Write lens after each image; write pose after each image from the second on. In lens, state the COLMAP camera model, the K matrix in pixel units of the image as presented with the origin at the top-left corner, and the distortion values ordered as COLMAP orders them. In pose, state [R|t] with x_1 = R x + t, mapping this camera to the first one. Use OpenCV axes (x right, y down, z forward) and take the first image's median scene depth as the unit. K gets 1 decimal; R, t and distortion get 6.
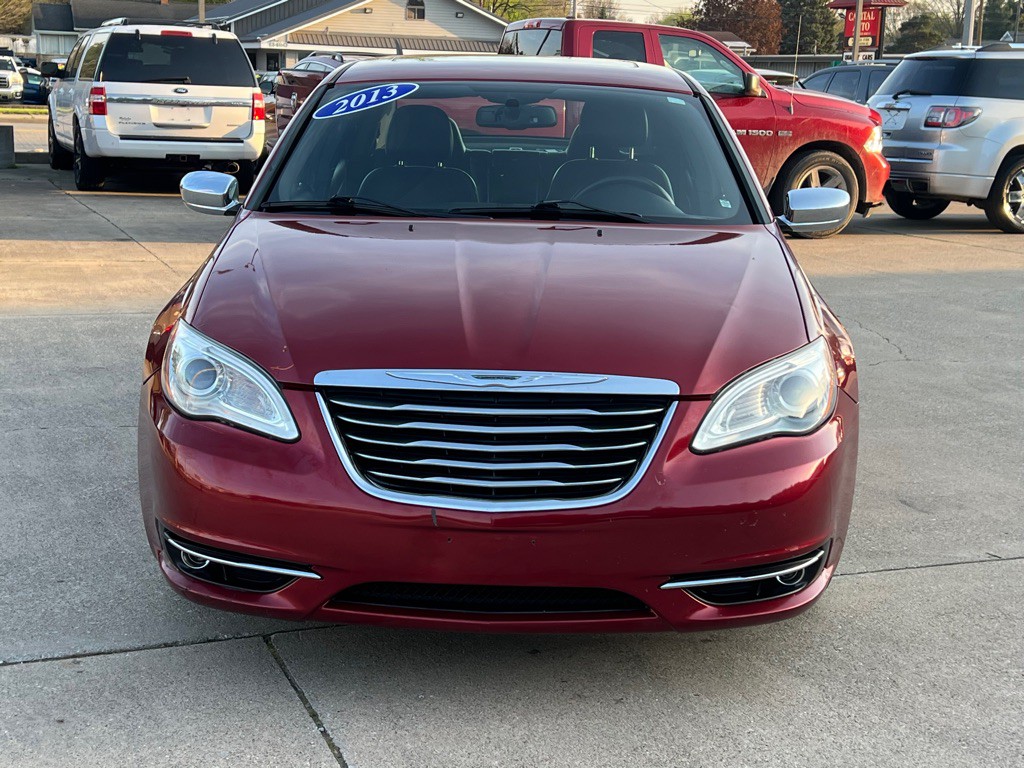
lens RADIAL K [[1556.2, 0, 512.0], [0, 1556.2, 384.0], [0, 0, 1]] dist [0.233694, -0.833252]
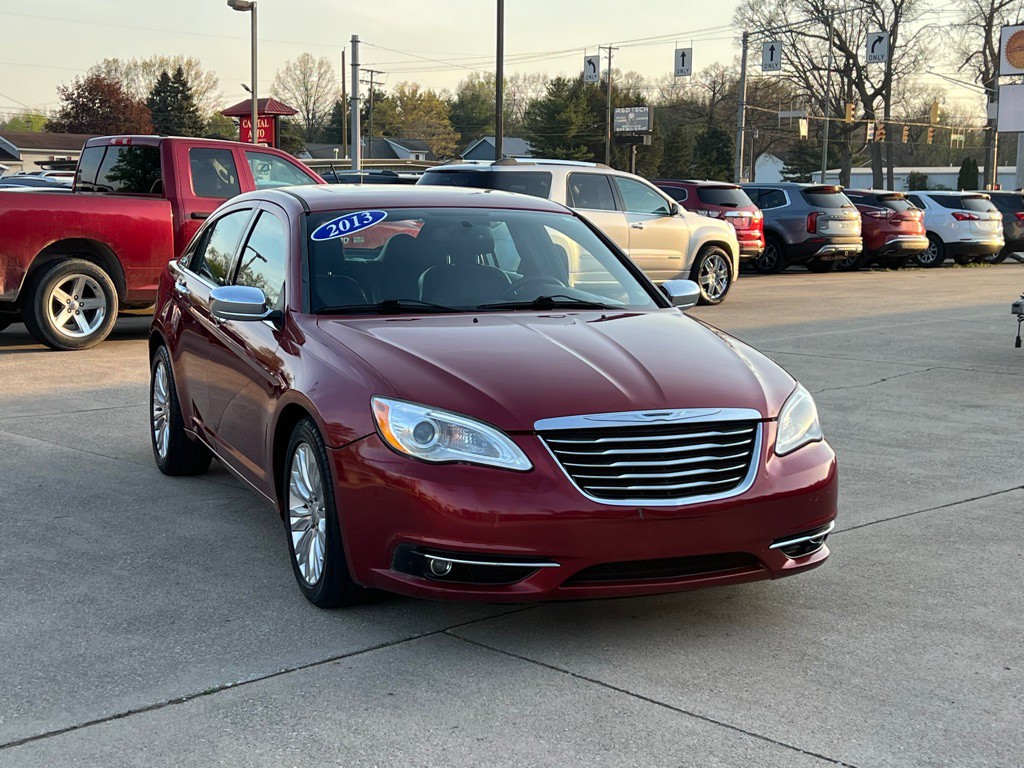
lens RADIAL K [[1556.2, 0, 512.0], [0, 1556.2, 384.0], [0, 0, 1]] dist [0.233694, -0.833252]
pose [[0.919396, -0.063816, 0.388122, -0.678610], [0.087818, 0.995146, -0.044401, 0.019209], [-0.383405, 0.074907, 0.920538, -0.280096]]
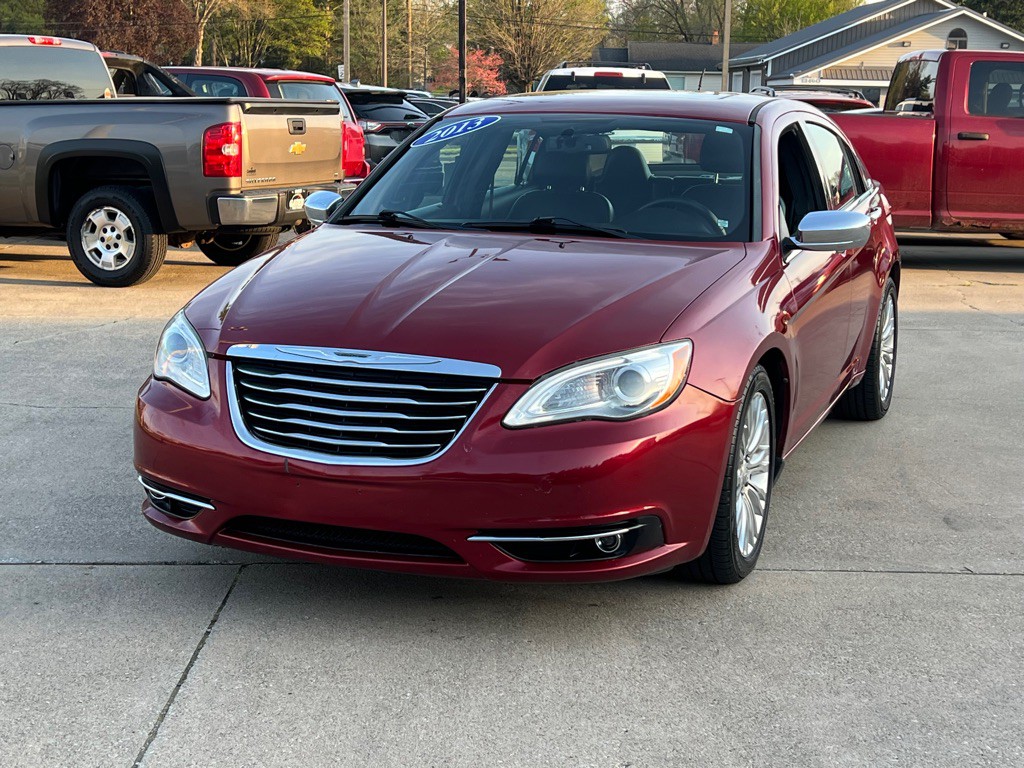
lens RADIAL K [[1556.2, 0, 512.0], [0, 1556.2, 384.0], [0, 0, 1]] dist [0.233694, -0.833252]
pose [[0.938200, 0.051437, -0.342251, 0.509146], [-0.059102, 0.998180, -0.011996, 0.024671], [0.341011, 0.031482, 0.939532, -0.094122]]
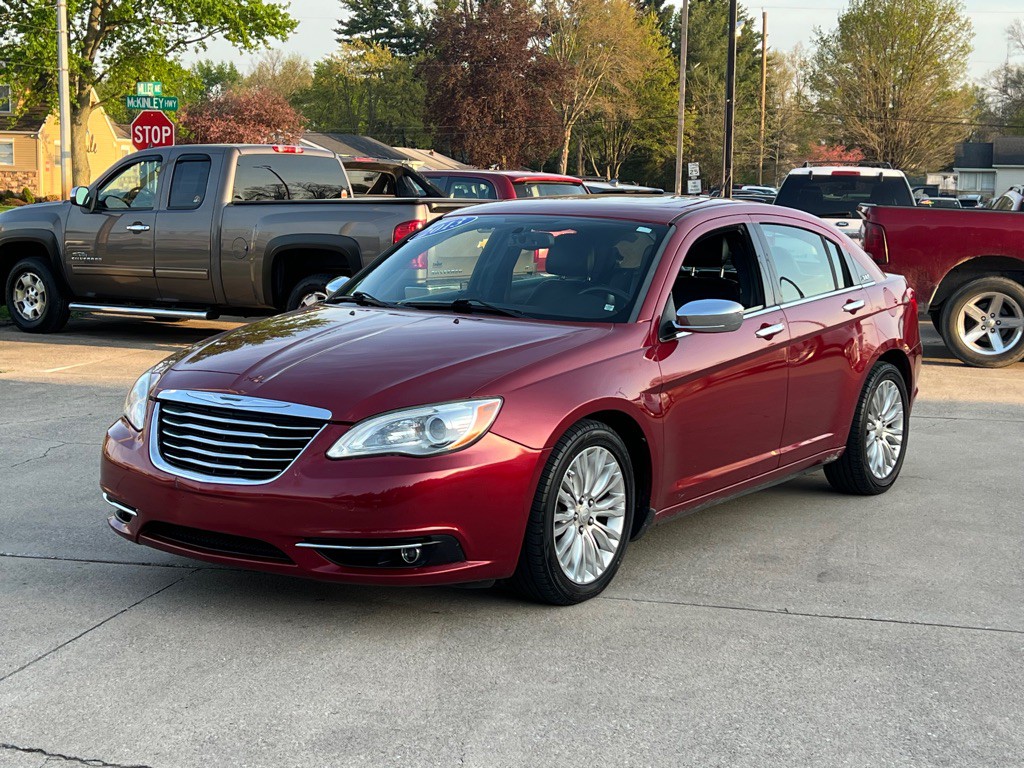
lens RADIAL K [[1556.2, 0, 512.0], [0, 1556.2, 384.0], [0, 0, 1]] dist [0.233694, -0.833252]
pose [[0.829900, 0.058532, -0.554833, 1.066514], [-0.104656, 0.993160, -0.051767, 0.031670], [0.548008, 0.101028, 0.830350, -0.148700]]
